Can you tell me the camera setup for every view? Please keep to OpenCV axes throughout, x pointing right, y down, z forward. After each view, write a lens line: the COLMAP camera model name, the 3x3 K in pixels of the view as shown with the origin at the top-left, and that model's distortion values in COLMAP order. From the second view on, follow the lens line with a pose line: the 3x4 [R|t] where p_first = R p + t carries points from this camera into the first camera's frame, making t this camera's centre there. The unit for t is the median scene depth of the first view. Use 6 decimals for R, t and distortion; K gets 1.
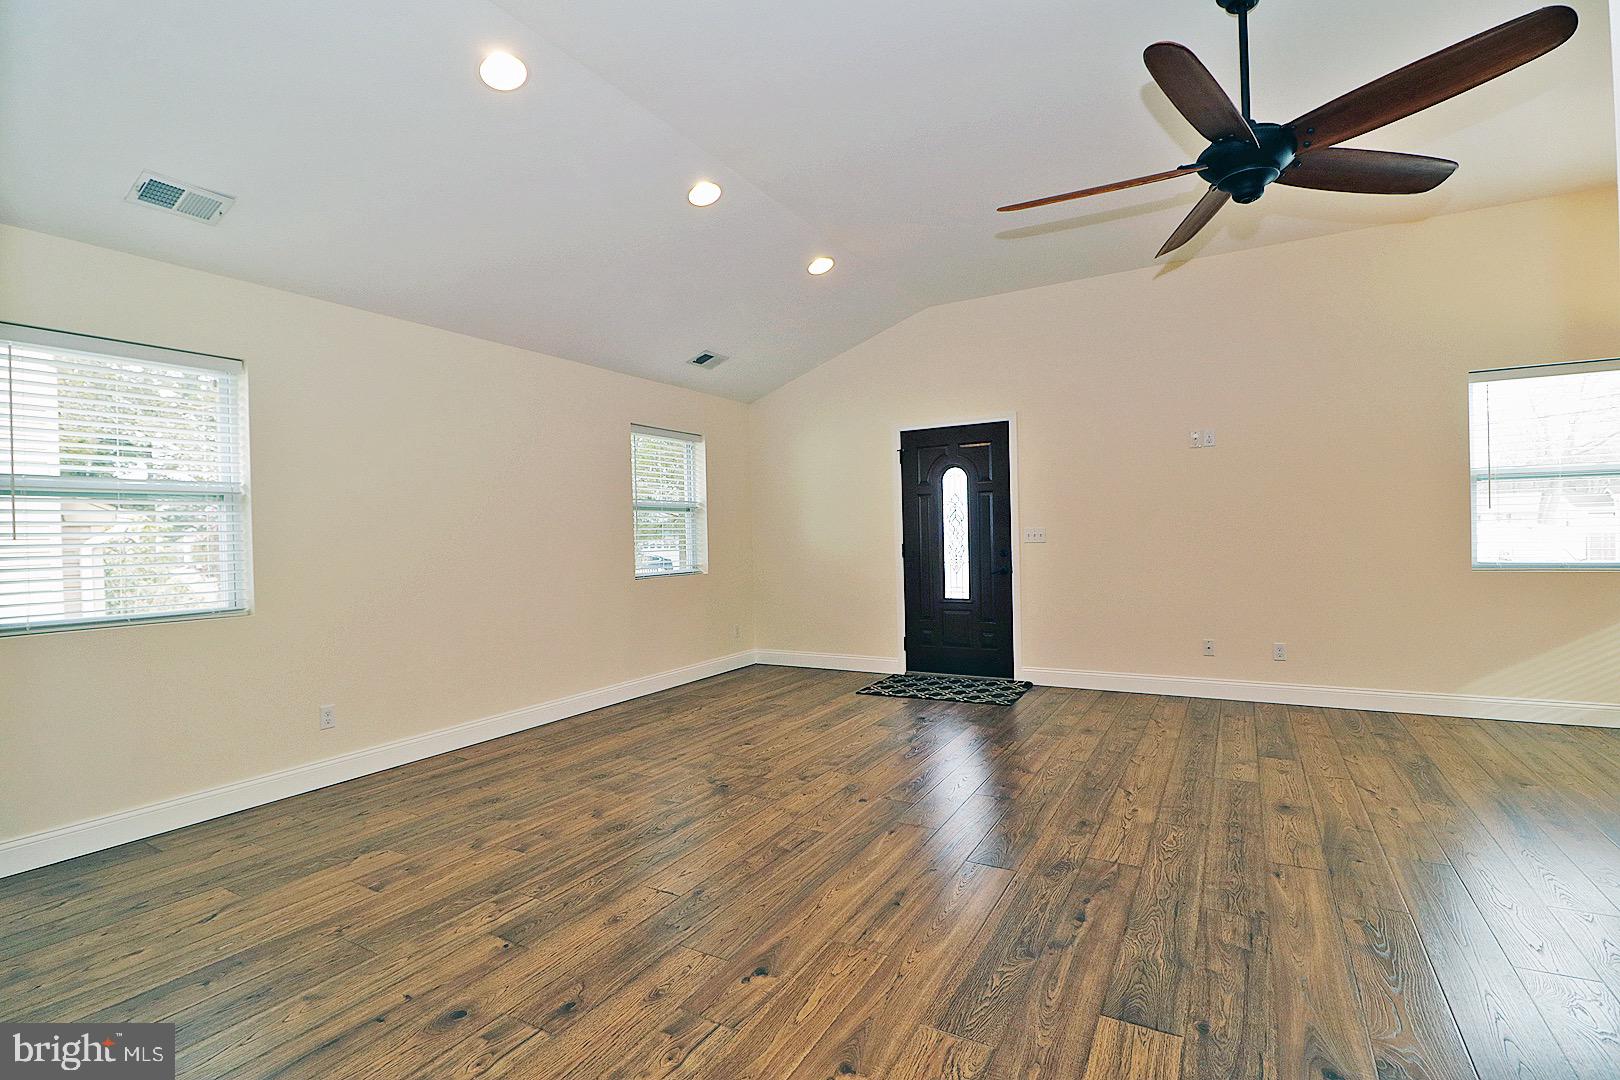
lens RADIAL K [[745.4, 0, 817.0], [0, 745.4, 542.6], [0, 0, 1]] dist [0.001994, -0.014195]
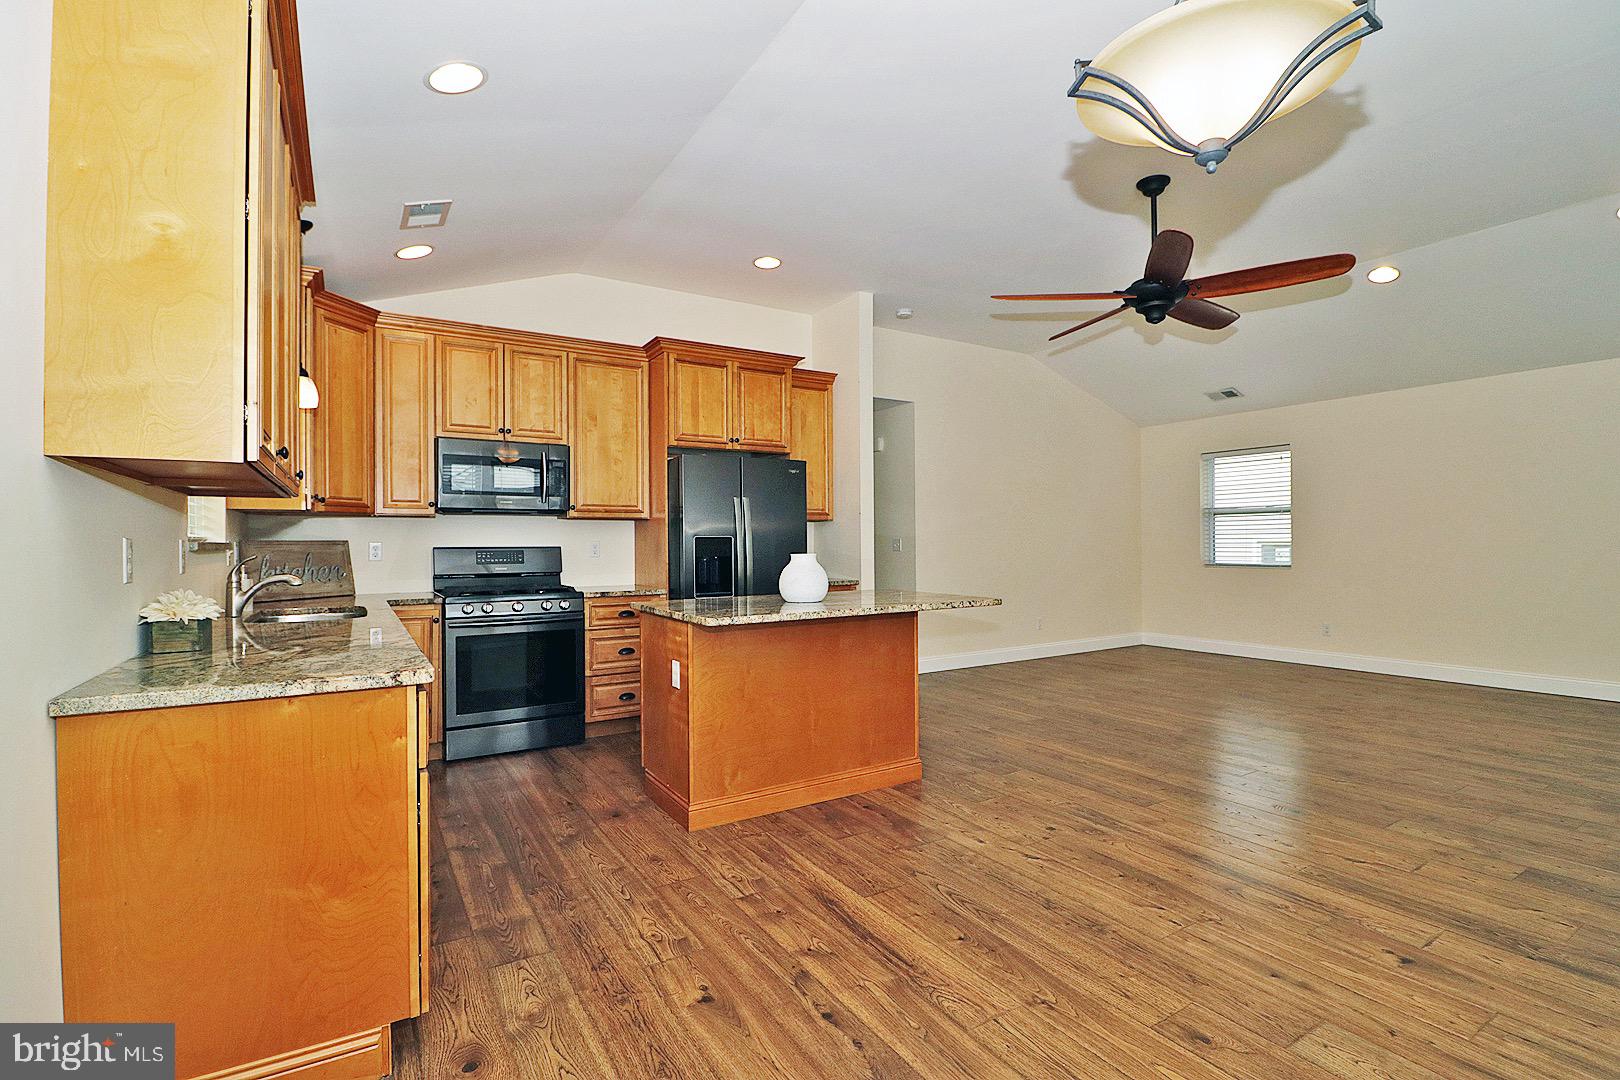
lens RADIAL K [[745.4, 0, 817.0], [0, 745.4, 542.6], [0, 0, 1]] dist [0.001994, -0.014195]
pose [[-0.472684, 0.028972, -0.880756, 1.550941], [0.010793, 0.999575, 0.027087, -0.041173], [0.881166, 0.003298, -0.472796, 0.765319]]
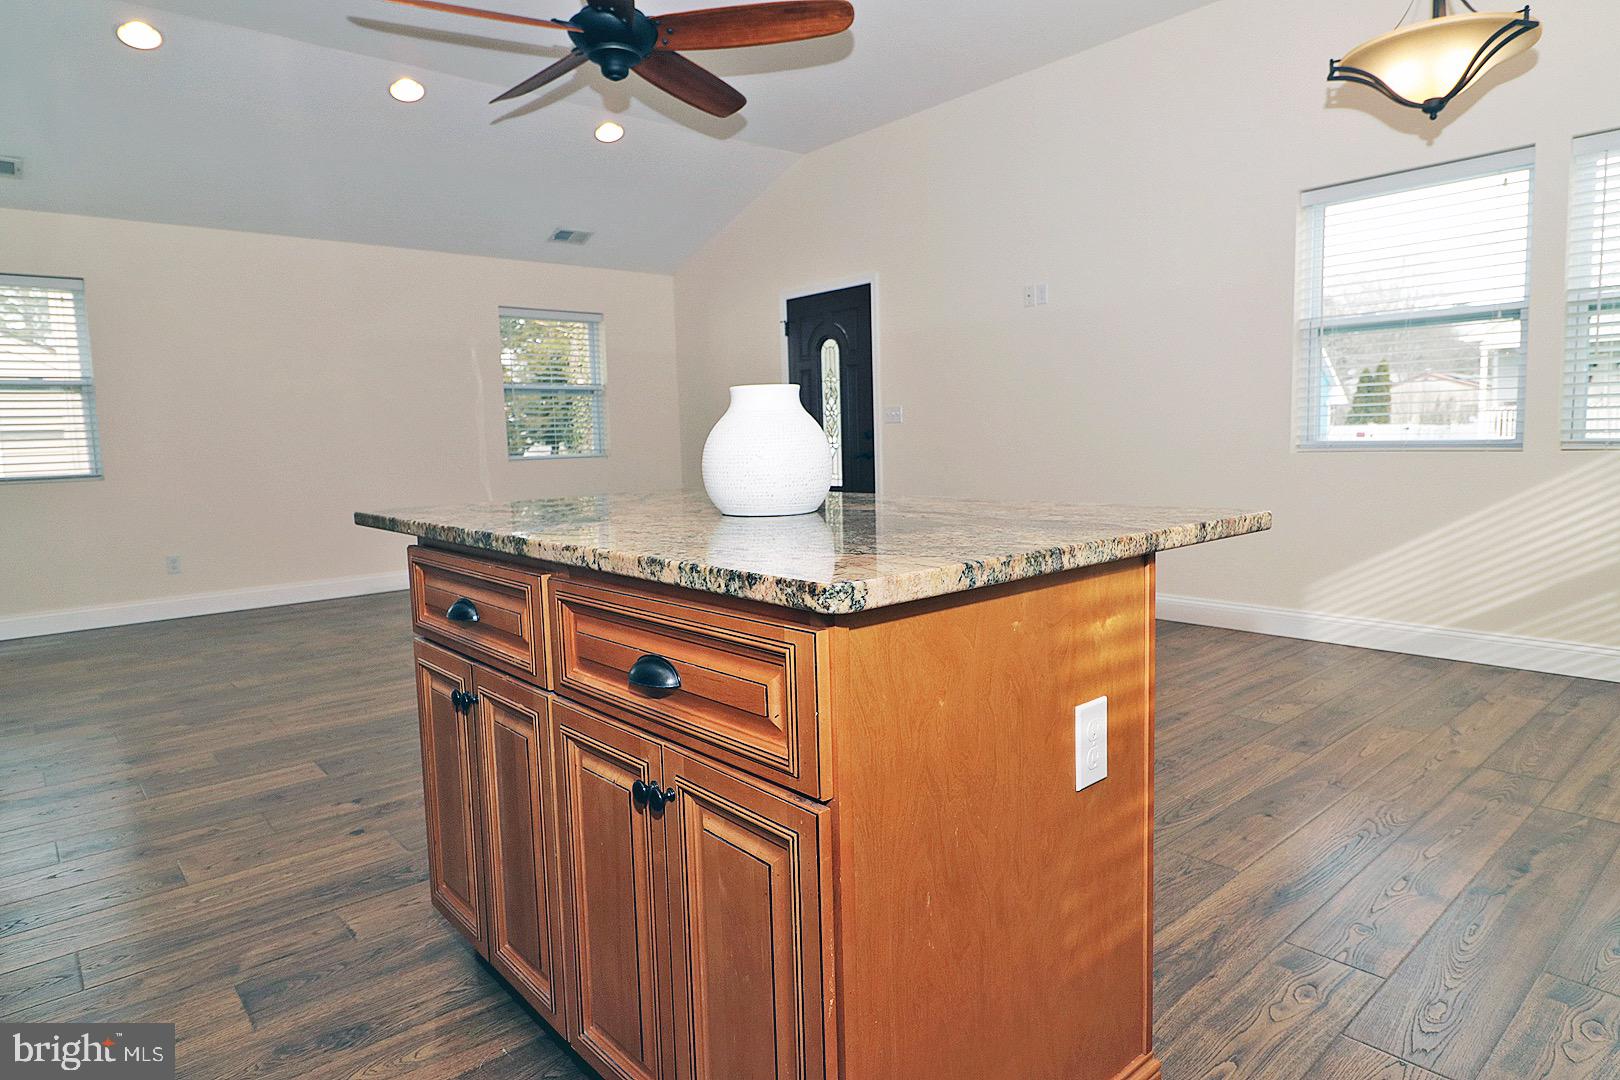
lens RADIAL K [[932.4, 0, 815.7], [0, 932.4, 536.8], [0, 0, 1]] dist [0.024402, -0.030075]
pose [[0.944886, 0.031842, -0.325847, 0.883371], [0.003728, 0.994148, 0.107959, 0.023148], [0.327378, -0.103224, 0.939238, -0.129884]]
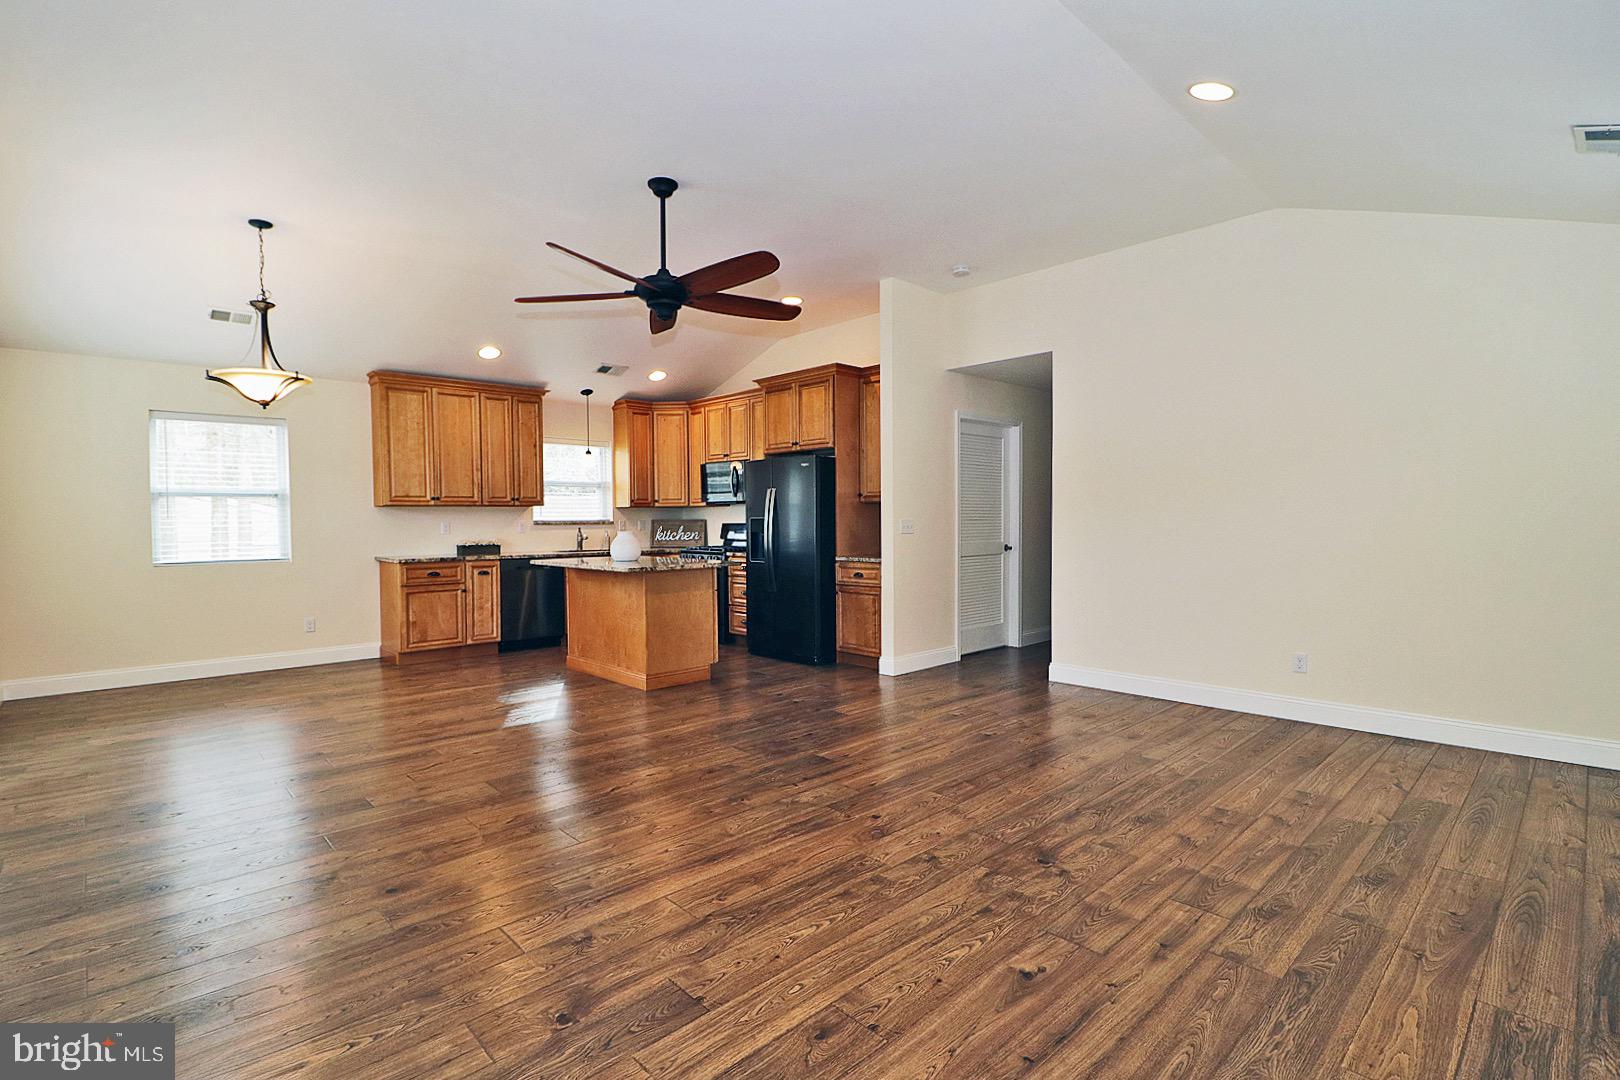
lens RADIAL K [[762.3, 0, 815.0], [0, 762.3, 546.0], [0, 0, 1]] dist [-0.002871, -0.006276]
pose [[-0.958686, 0.021368, 0.283663, -0.124517], [0.033921, 0.998647, 0.039415, -0.019993], [-0.282437, 0.047408, -0.958114, 1.717492]]
